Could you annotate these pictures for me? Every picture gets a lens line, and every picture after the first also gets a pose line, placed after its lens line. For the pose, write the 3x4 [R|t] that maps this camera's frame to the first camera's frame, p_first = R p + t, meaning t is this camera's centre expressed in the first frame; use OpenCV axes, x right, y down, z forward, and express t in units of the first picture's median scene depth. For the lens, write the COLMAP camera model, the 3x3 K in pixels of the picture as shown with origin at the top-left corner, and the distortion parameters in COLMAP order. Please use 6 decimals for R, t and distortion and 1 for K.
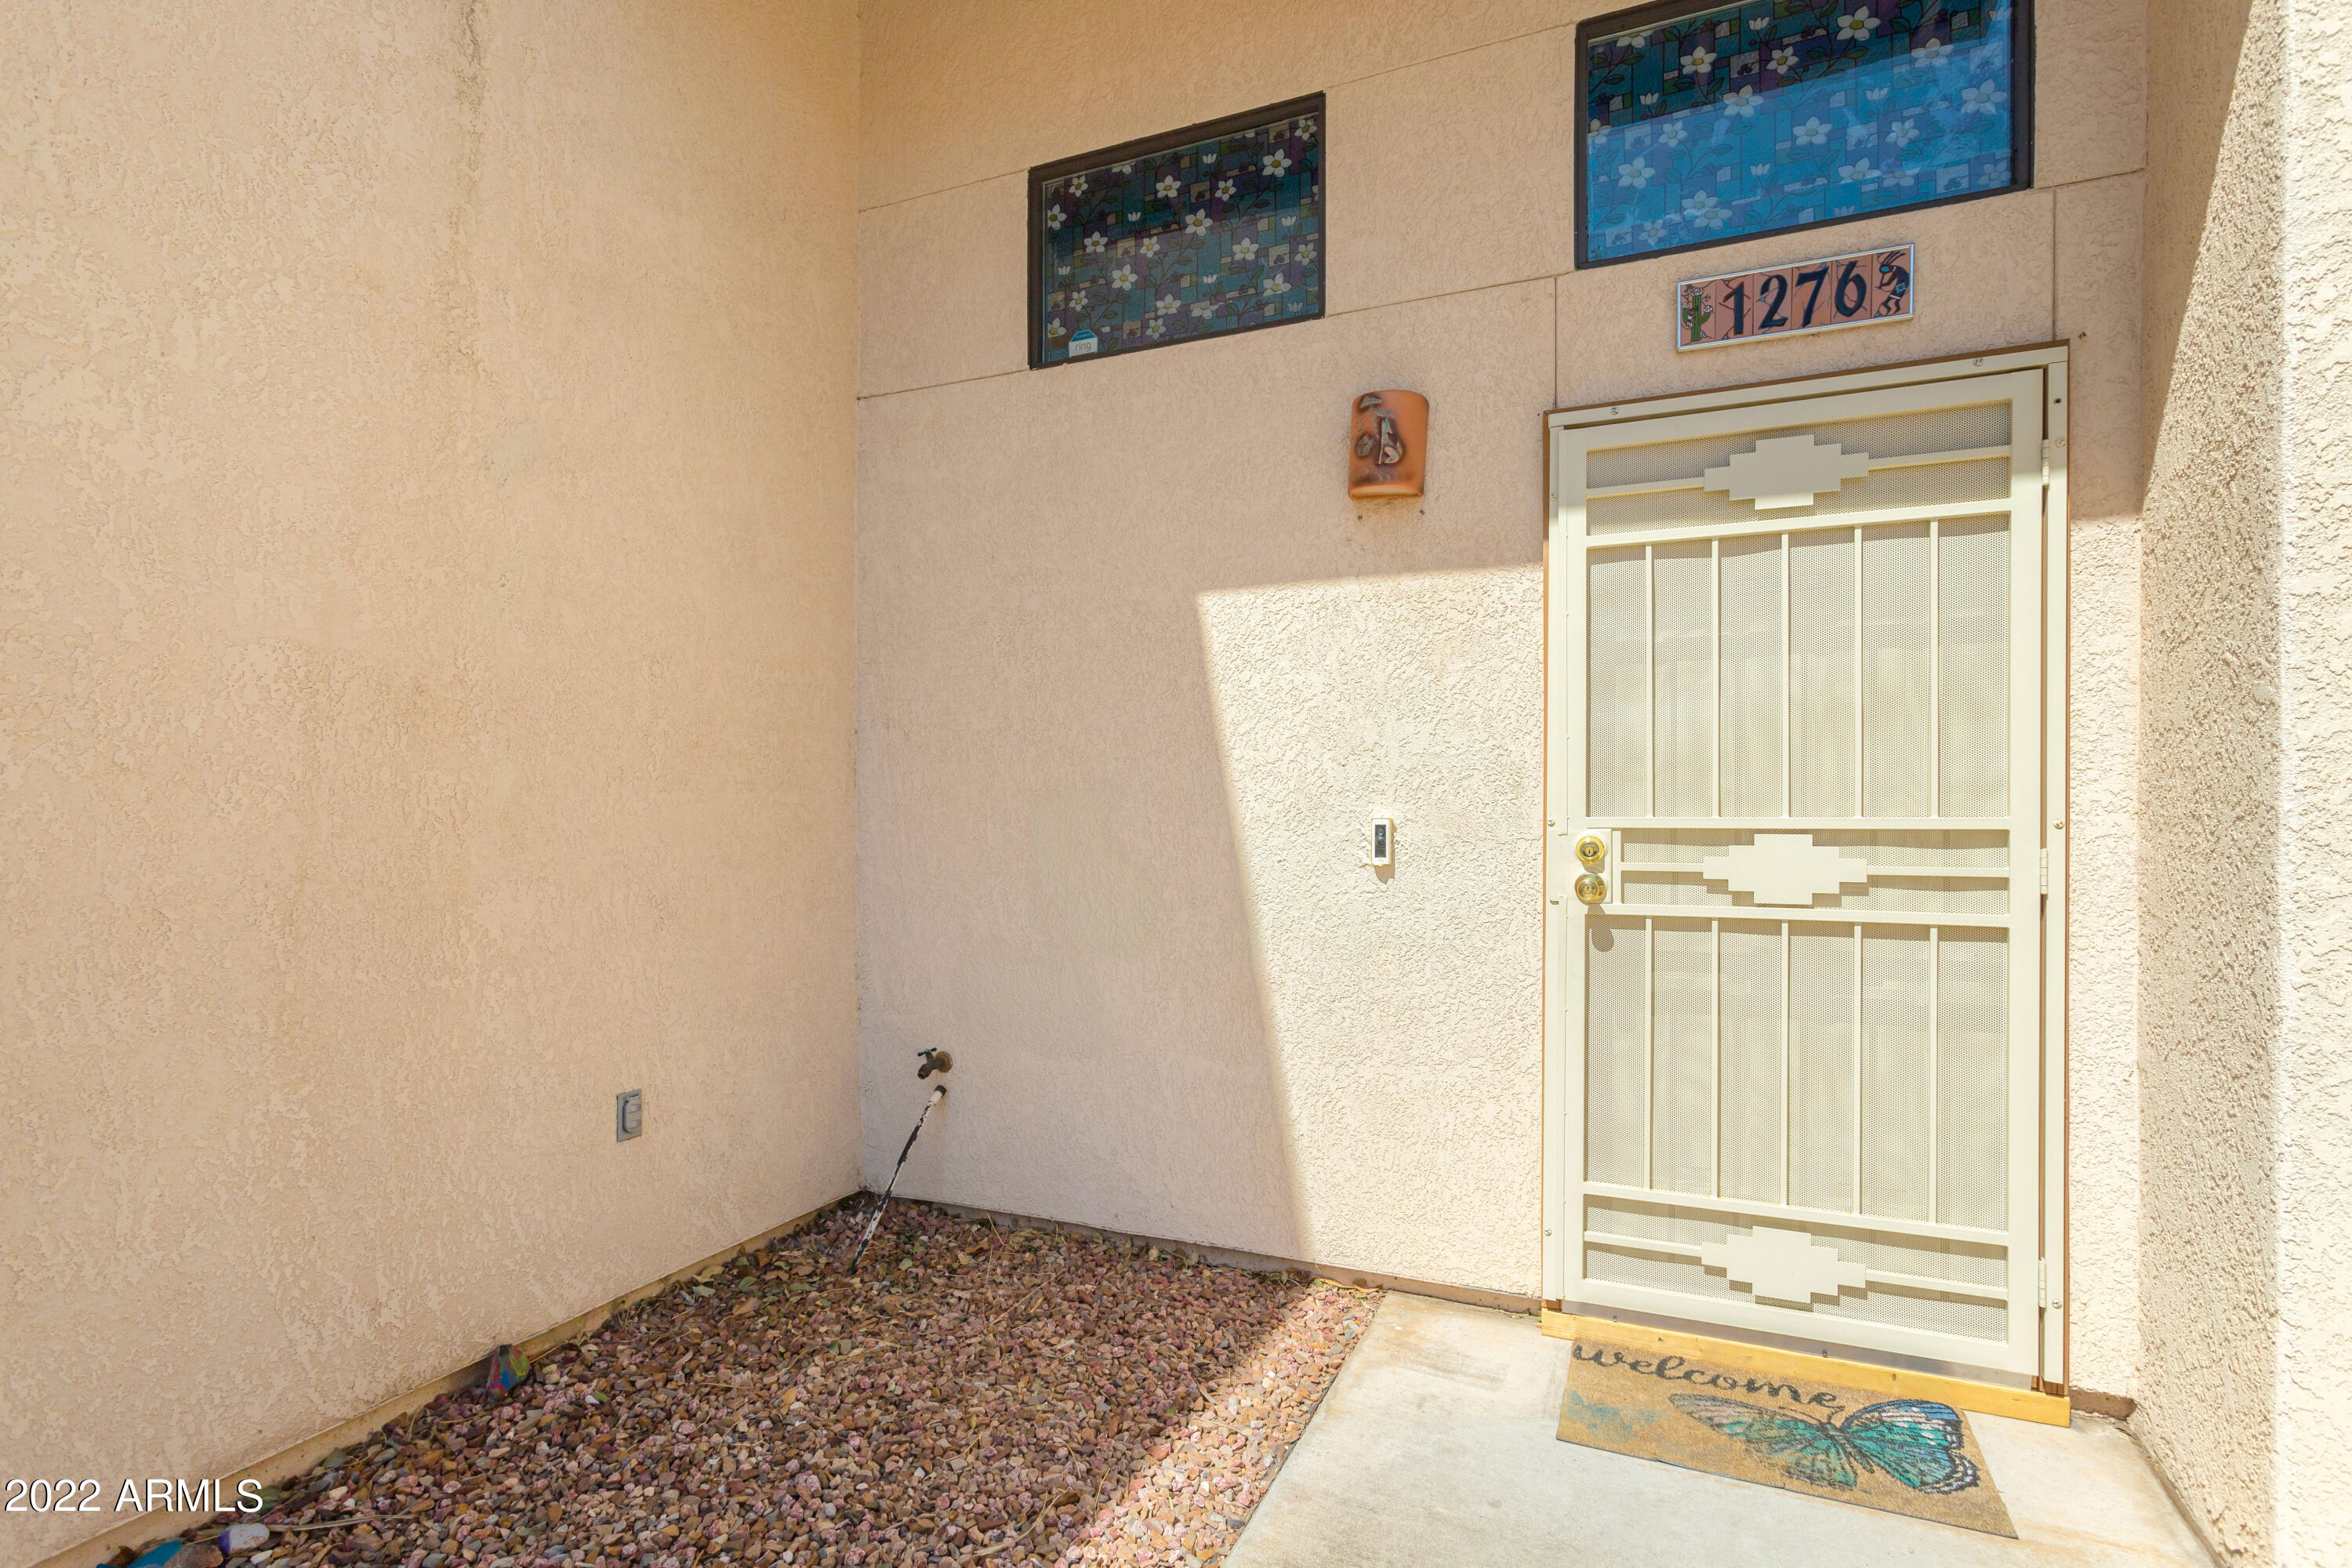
lens RADIAL K [[1120.6, 0, 1167.5], [0, 1120.6, 804.8], [0, 0, 1]] dist [0.003102, 0.001188]
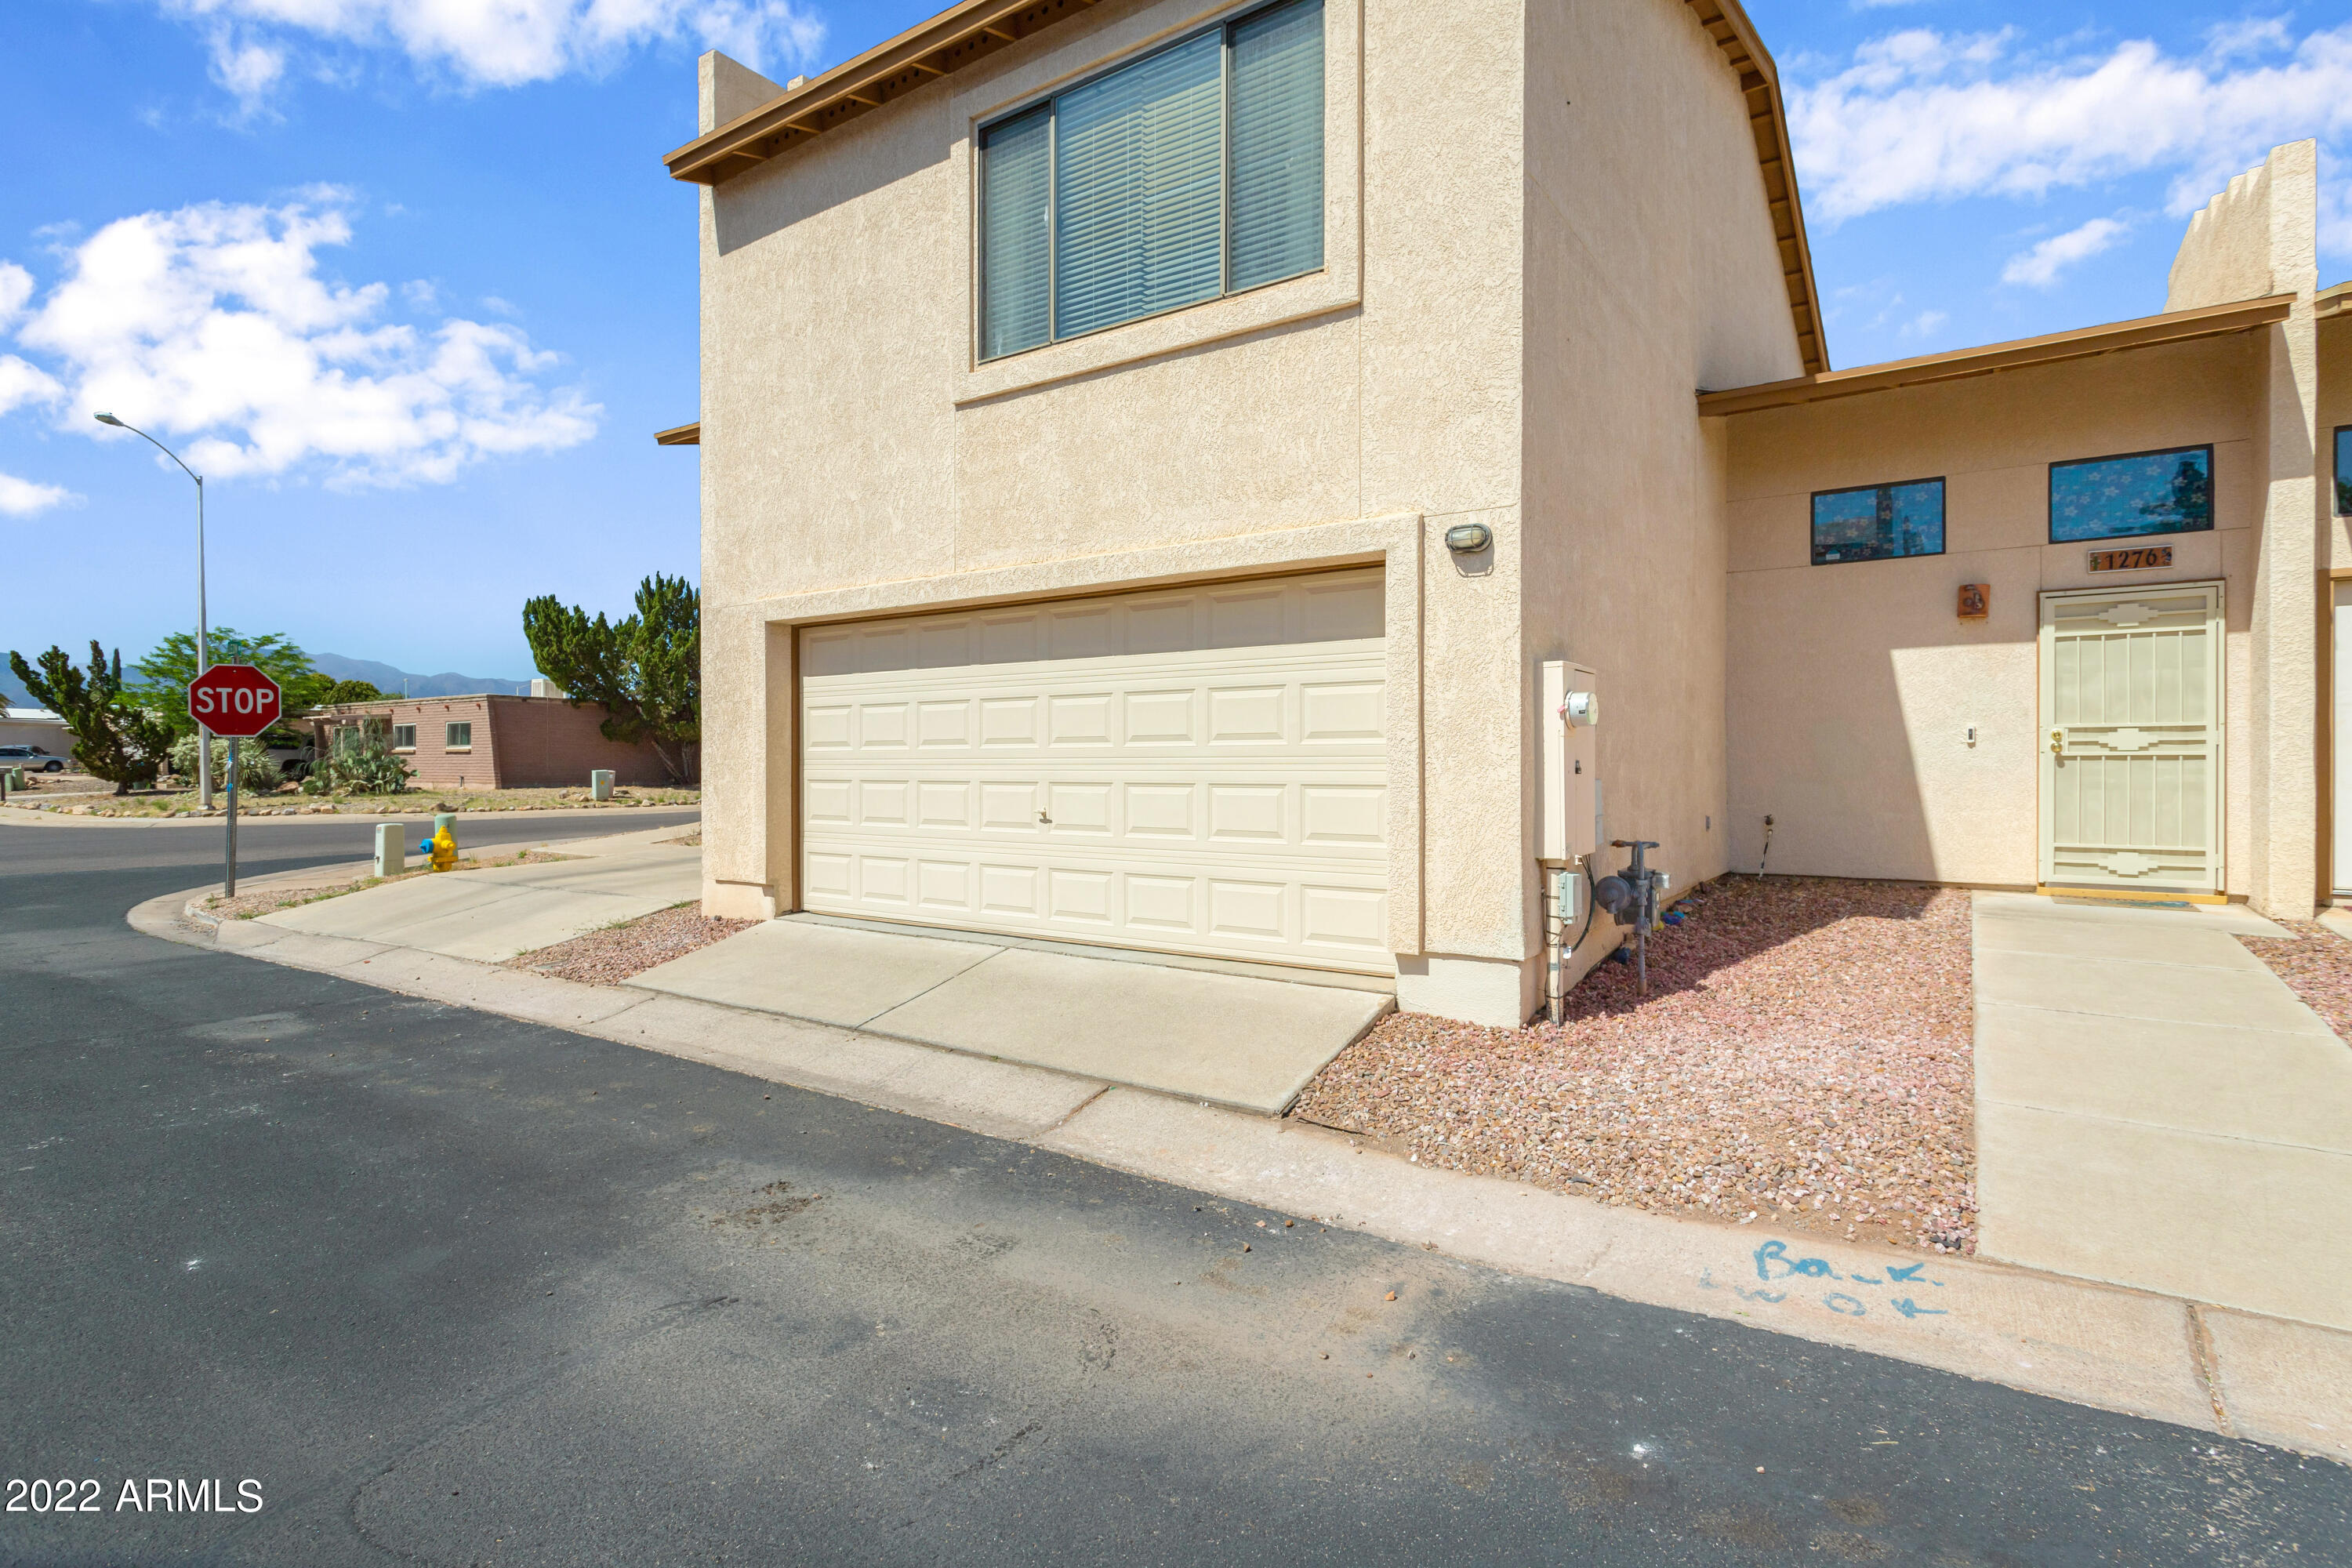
lens RADIAL K [[1120.6, 0, 1182.4], [0, 1120.6, 761.1], [0, 0, 1]] dist [0.003102, 0.001188]
pose [[0.984950, -0.004846, -0.172773, -1.521563], [0.005368, 0.999982, 0.002554, 0.094961], [0.172757, -0.003443, 0.984958, -2.568024]]
